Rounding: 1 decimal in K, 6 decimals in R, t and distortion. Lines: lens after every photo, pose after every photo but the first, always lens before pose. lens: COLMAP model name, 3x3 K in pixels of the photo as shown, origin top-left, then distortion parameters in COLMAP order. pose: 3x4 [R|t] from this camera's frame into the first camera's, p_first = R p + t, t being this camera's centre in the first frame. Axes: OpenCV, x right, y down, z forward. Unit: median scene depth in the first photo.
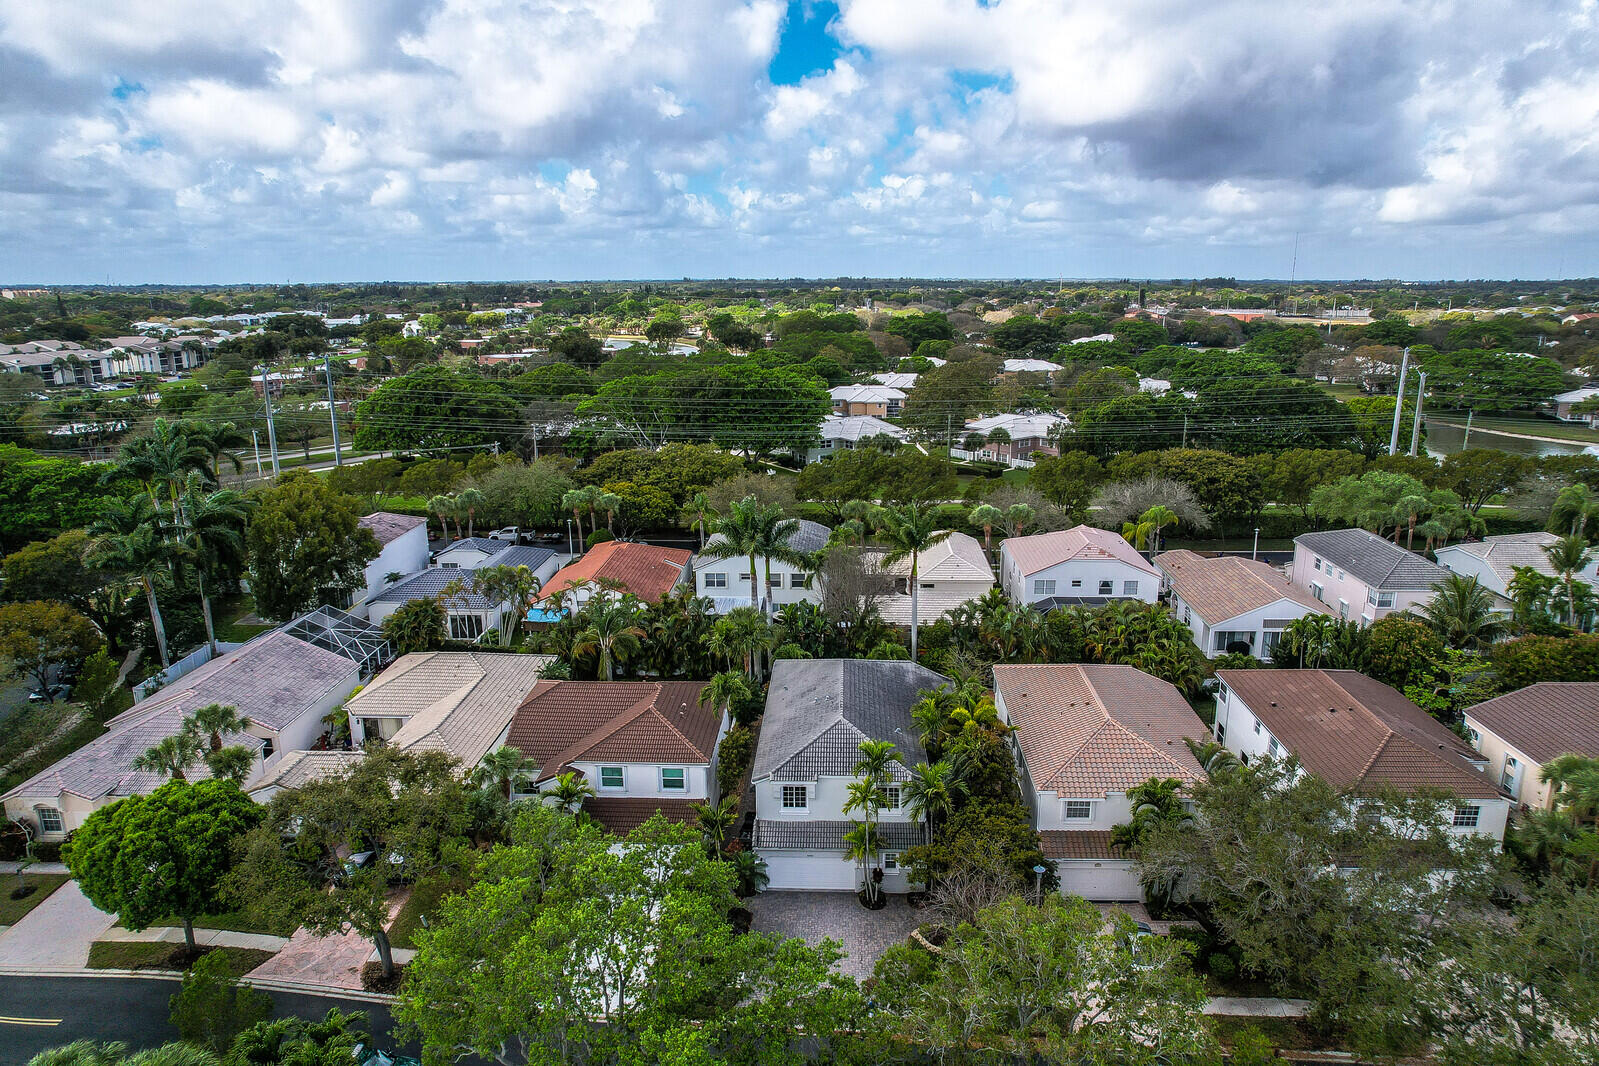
lens RADIAL K [[1021.2, 0, 808.2], [0, 1021.2, 517.2], [0, 0, 1]] dist [-0.077058, 0.070365]
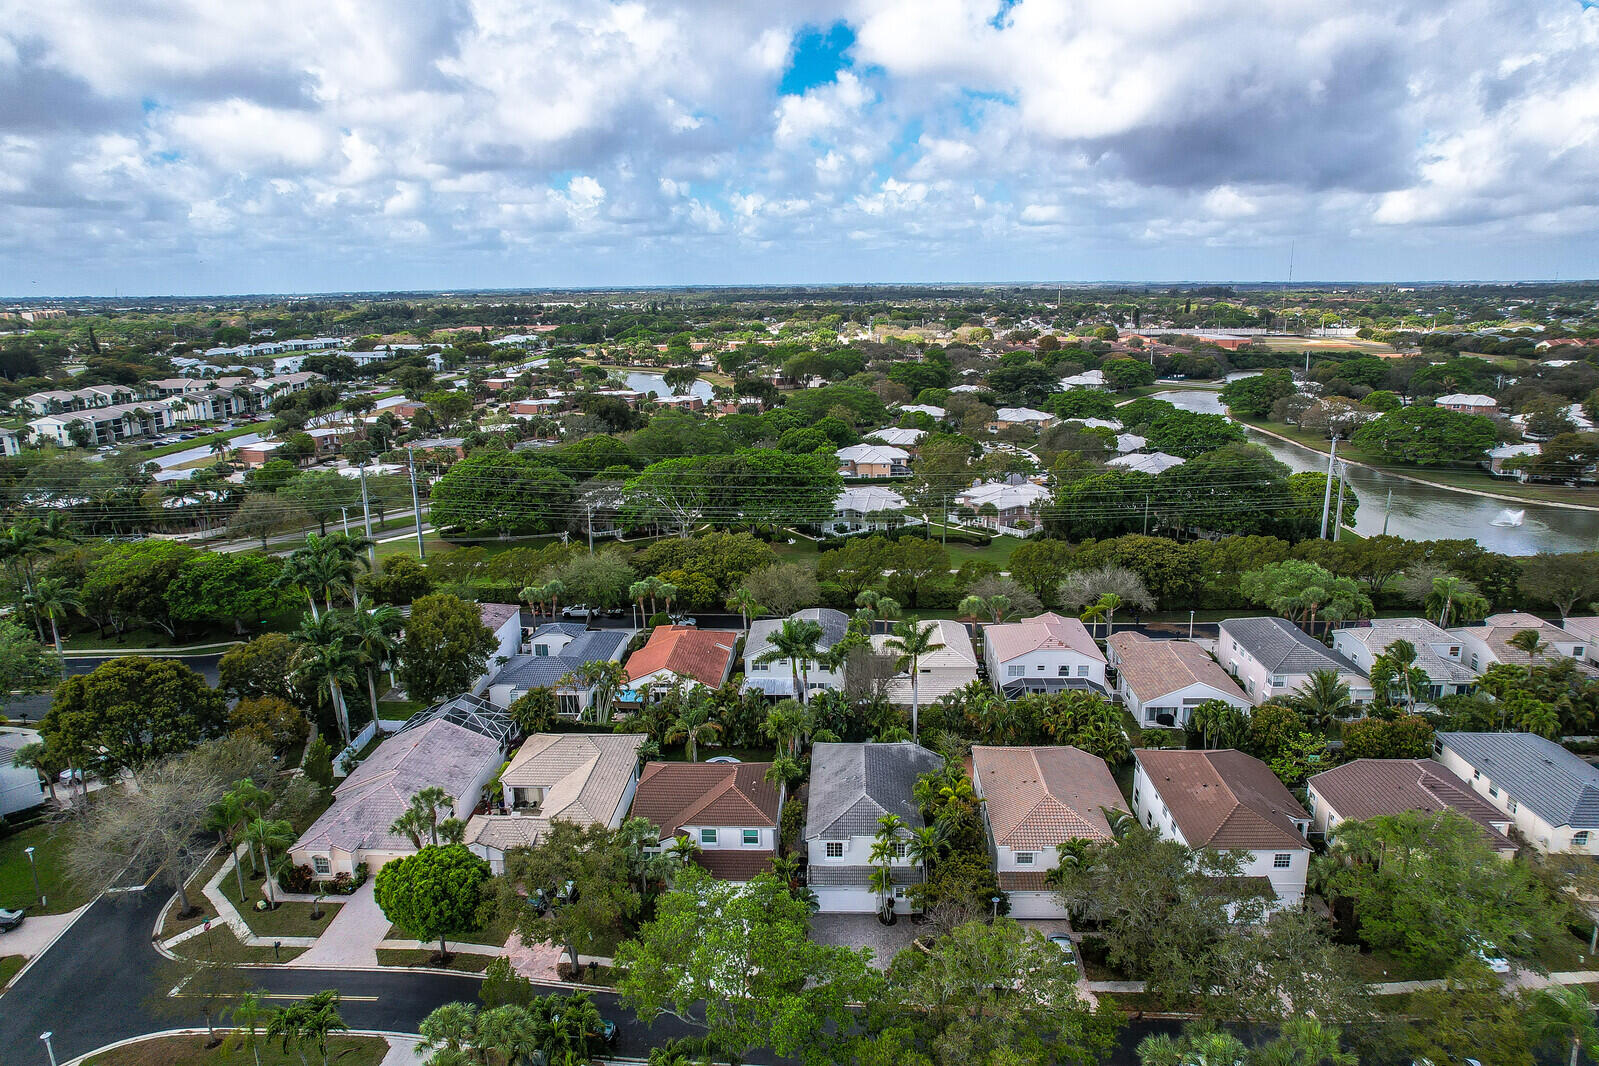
lens RADIAL K [[1021.2, 0, 816.3], [0, 1021.2, 513.6], [0, 0, 1]] dist [-0.077058, 0.070365]
pose [[0.999983, -0.001875, 0.005446, -0.030007], [0.001891, 0.999994, -0.002849, -0.134853], [-0.005440, 0.002859, 0.999981, -0.307195]]
